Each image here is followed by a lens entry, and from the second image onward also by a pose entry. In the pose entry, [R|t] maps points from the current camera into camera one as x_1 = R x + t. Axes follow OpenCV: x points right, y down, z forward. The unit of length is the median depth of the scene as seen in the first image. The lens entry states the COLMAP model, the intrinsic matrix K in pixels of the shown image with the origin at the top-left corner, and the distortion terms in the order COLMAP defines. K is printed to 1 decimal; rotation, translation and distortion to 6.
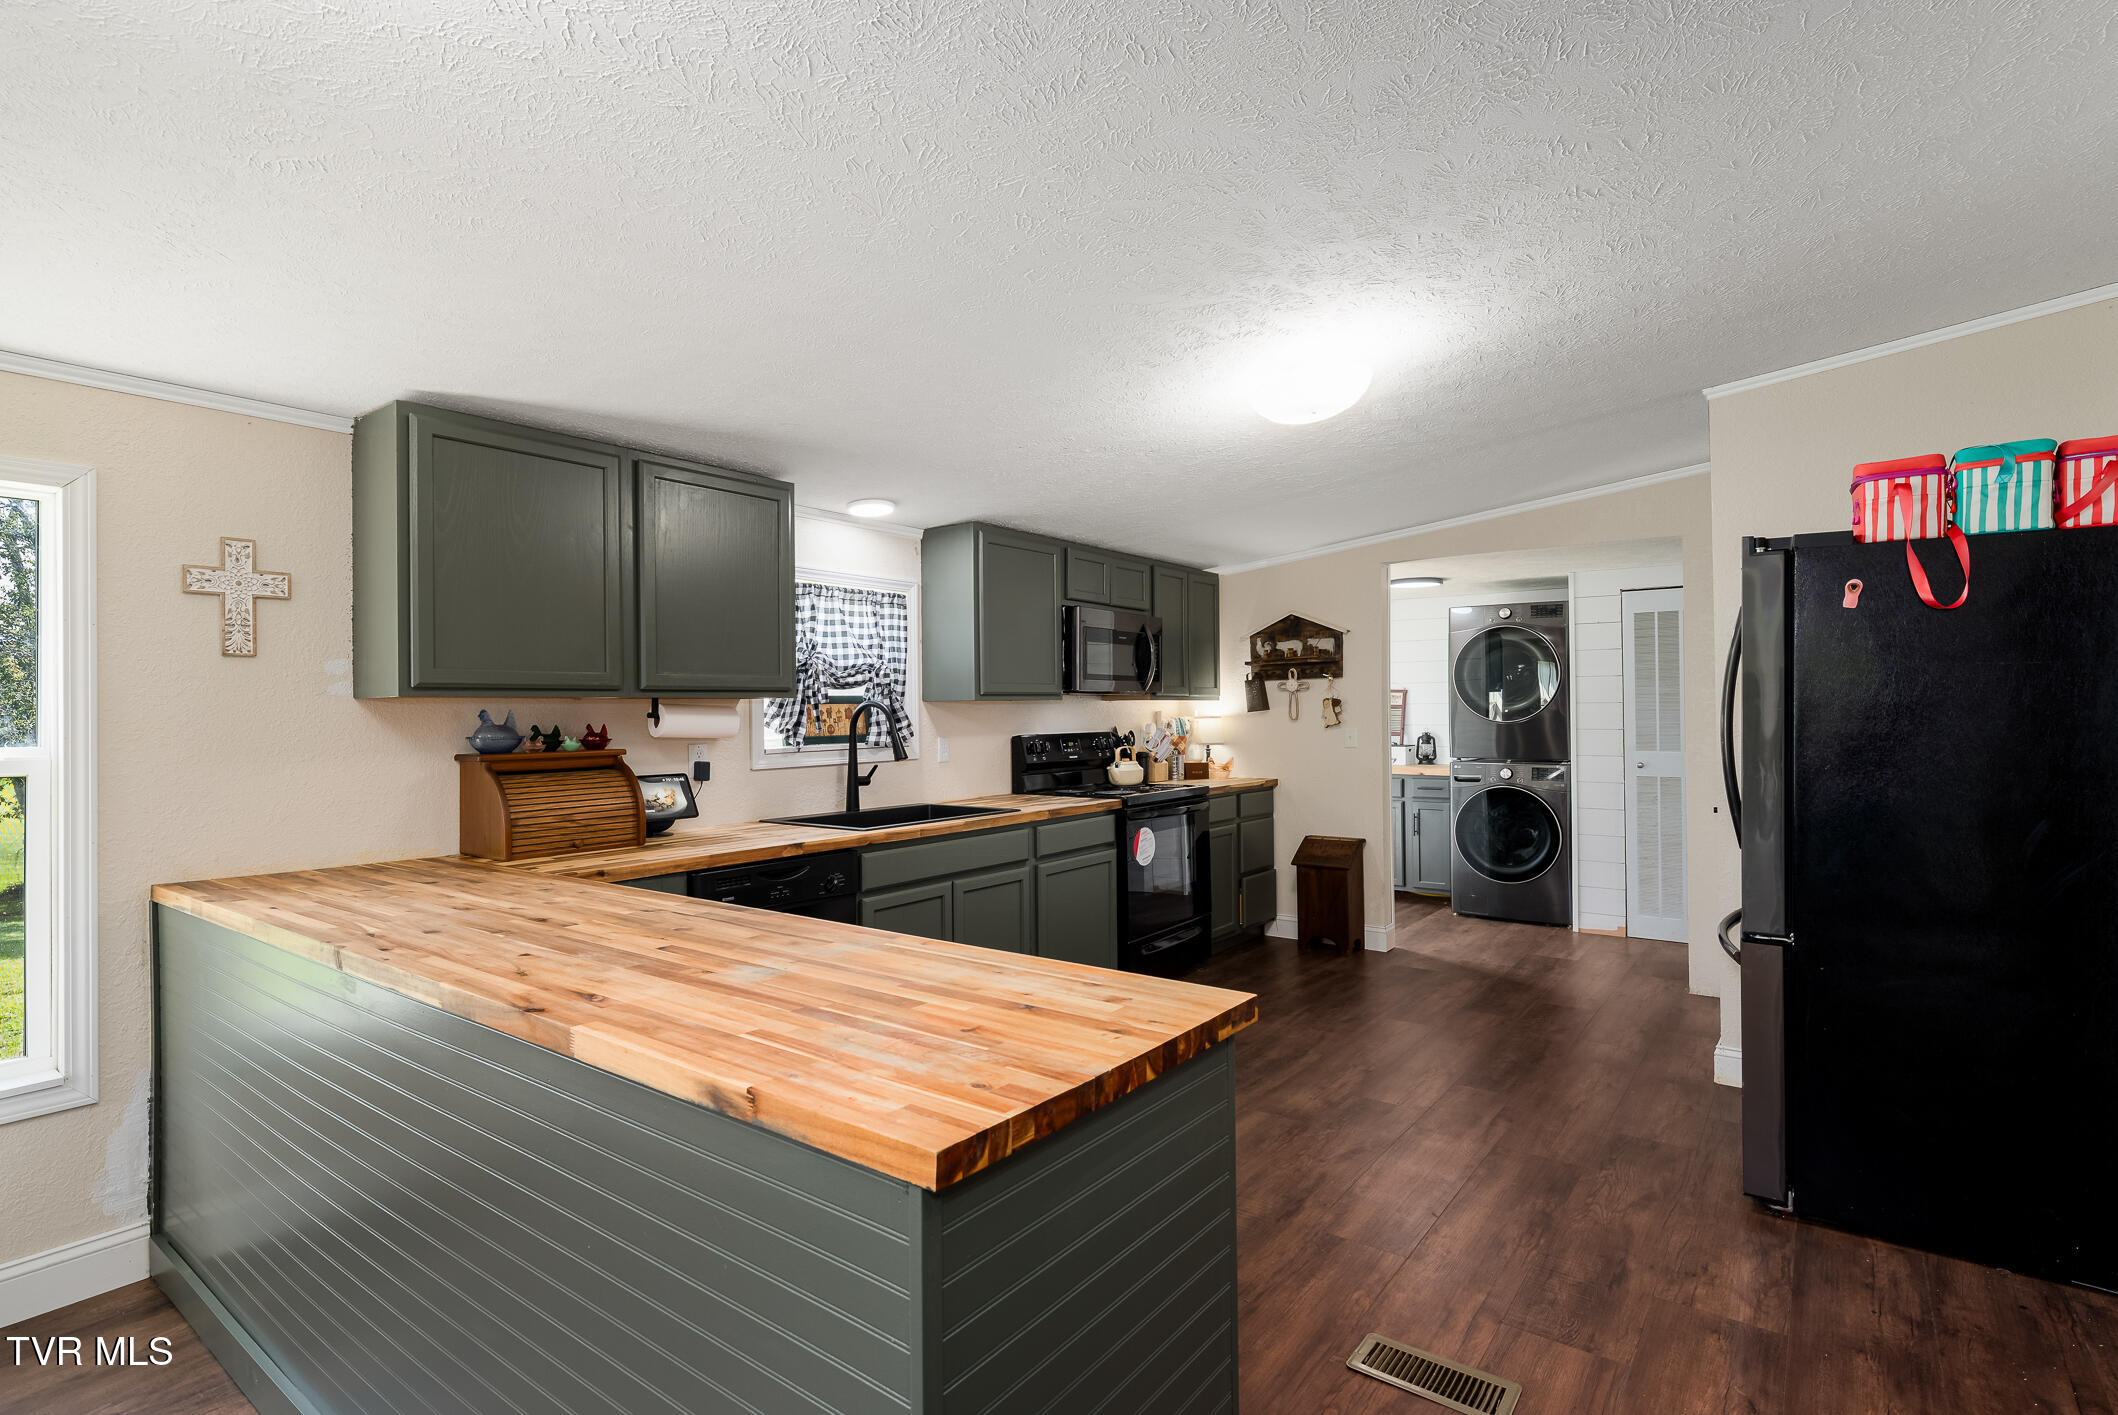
lens RADIAL K [[968.5, 0, 1038.4], [0, 968.5, 698.9], [0, 0, 1]] dist [0.000554, 0.000027]
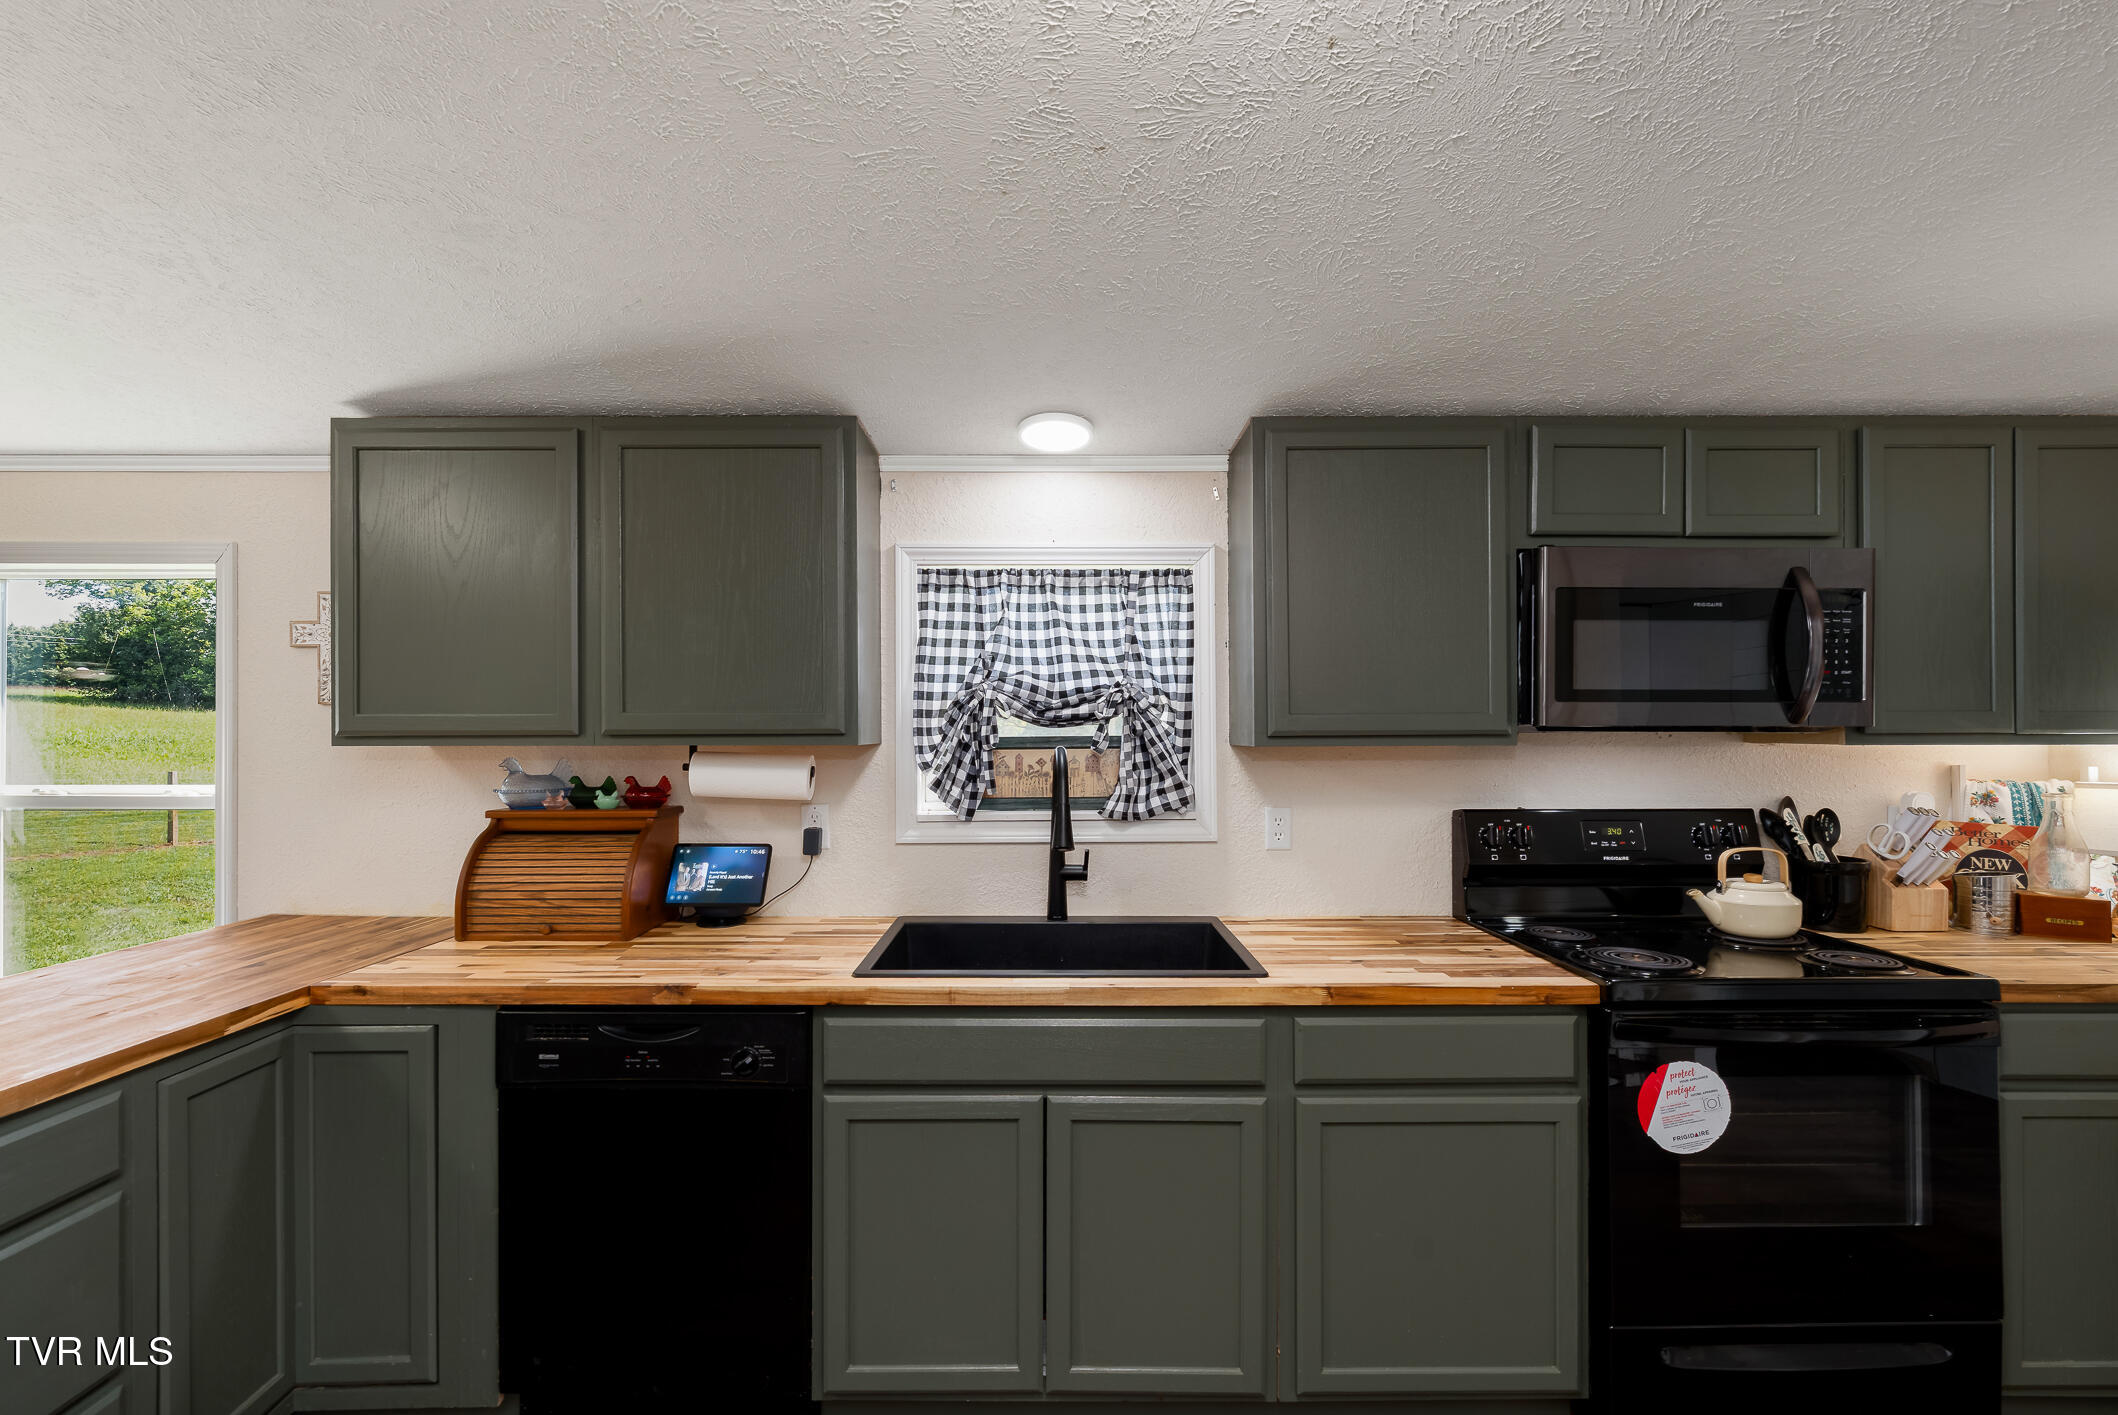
lens RADIAL K [[885.4, 0, 1066.5], [0, 885.4, 729.6], [0, 0, 1]] dist [0.000630, -0.000001]
pose [[0.632520, 0.008636, -0.774496, 0.250255], [0.005922, 0.999855, 0.015985, -0.016660], [0.774521, -0.014697, 0.632377, 0.601014]]
